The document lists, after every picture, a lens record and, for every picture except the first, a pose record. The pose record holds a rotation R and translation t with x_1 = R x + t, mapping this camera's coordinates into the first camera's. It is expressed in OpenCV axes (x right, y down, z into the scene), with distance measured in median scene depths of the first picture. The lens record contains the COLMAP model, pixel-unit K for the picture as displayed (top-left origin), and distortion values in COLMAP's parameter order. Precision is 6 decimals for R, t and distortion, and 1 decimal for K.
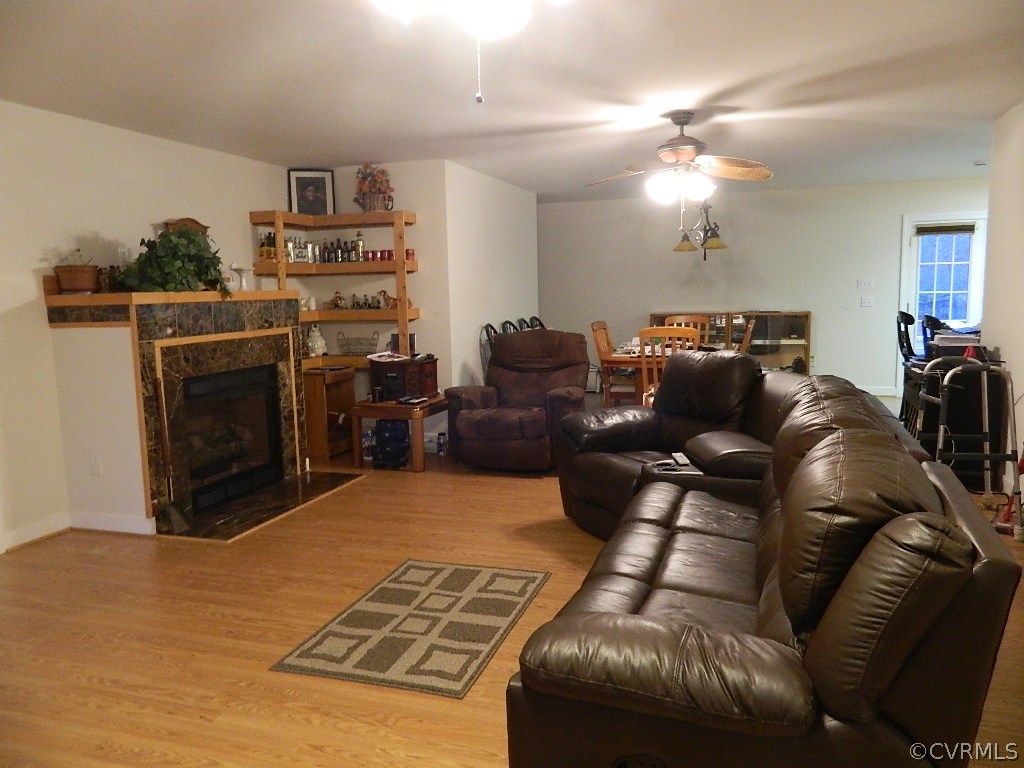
lens RADIAL K [[750.1, 0, 511.3], [0, 750.1, 385.0], [0, 0, 1]] dist [-0.005560, -0.000294]
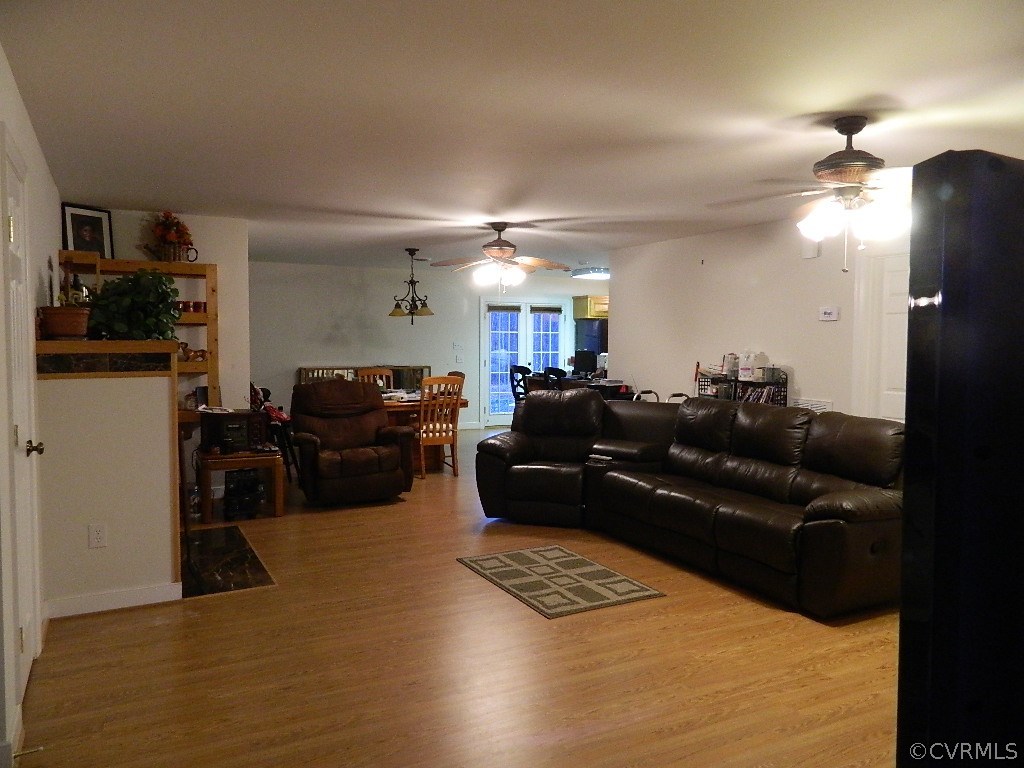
lens RADIAL K [[750.1, 0, 511.5], [0, 750.1, 381.2], [0, 0, 1]] dist [-0.005560, -0.000294]
pose [[0.696123, -0.011970, 0.717823, -0.769047], [0.070613, 0.996154, -0.051867, 0.006767], [-0.714442, 0.086793, 0.694291, 0.032501]]
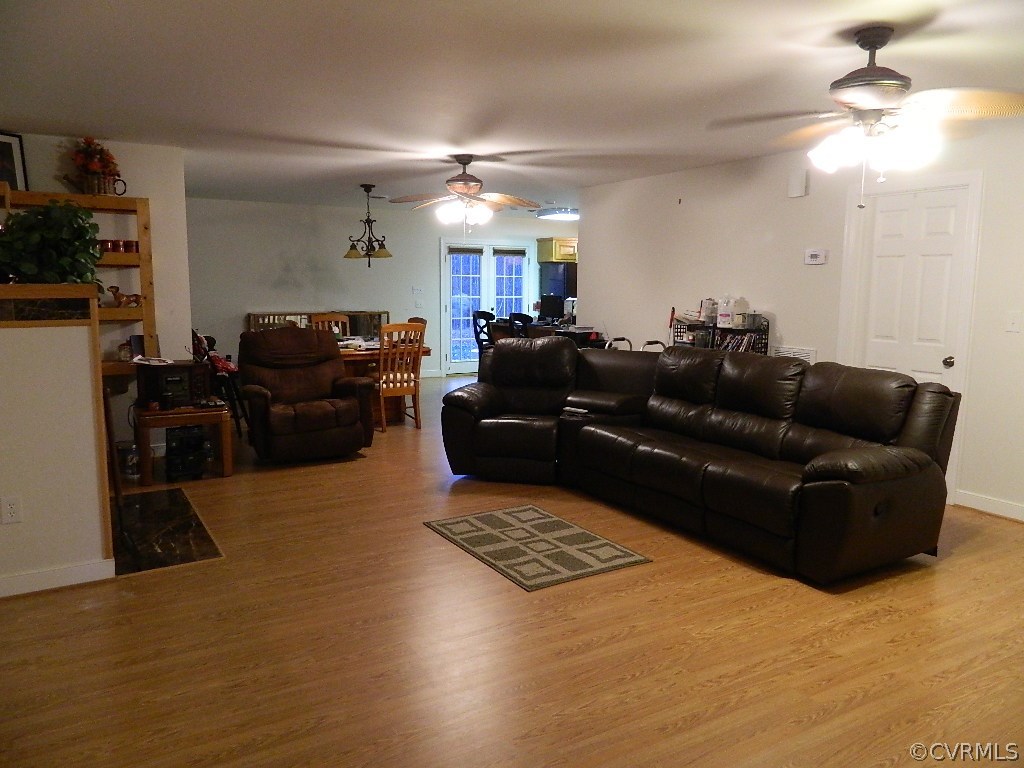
lens RADIAL K [[750.1, 0, 515.5], [0, 750.1, 382.8], [0, 0, 1]] dist [-0.005560, -0.000294]
pose [[0.650269, -0.070456, 0.756430, -0.717939], [0.075123, 0.996774, 0.028262, -0.003550], [-0.755981, 0.038447, 0.653464, 0.104023]]
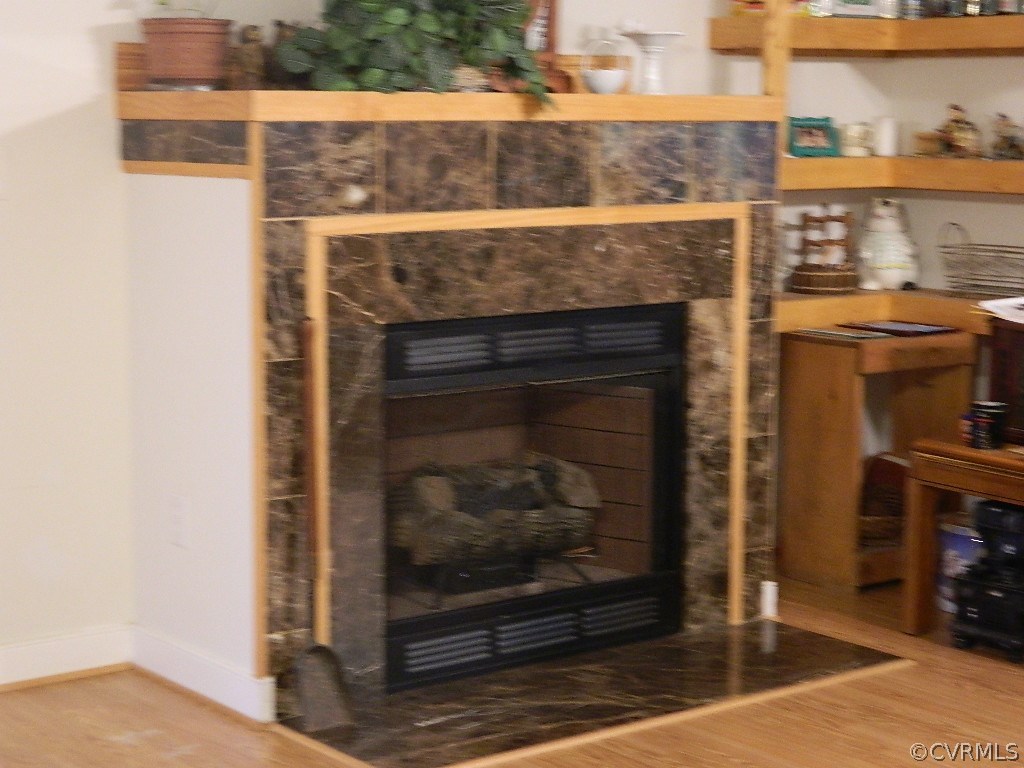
lens RADIAL K [[2032.0, 0, 510.9], [0, 2032.0, 377.5], [0, 0, 1]] dist [0.026798, 0.000000]
pose [[0.827324, 0.103478, -0.552112, 0.165477], [-0.097232, 0.994430, 0.040679, -0.027333], [0.553246, 0.020028, 0.832777, 0.176313]]
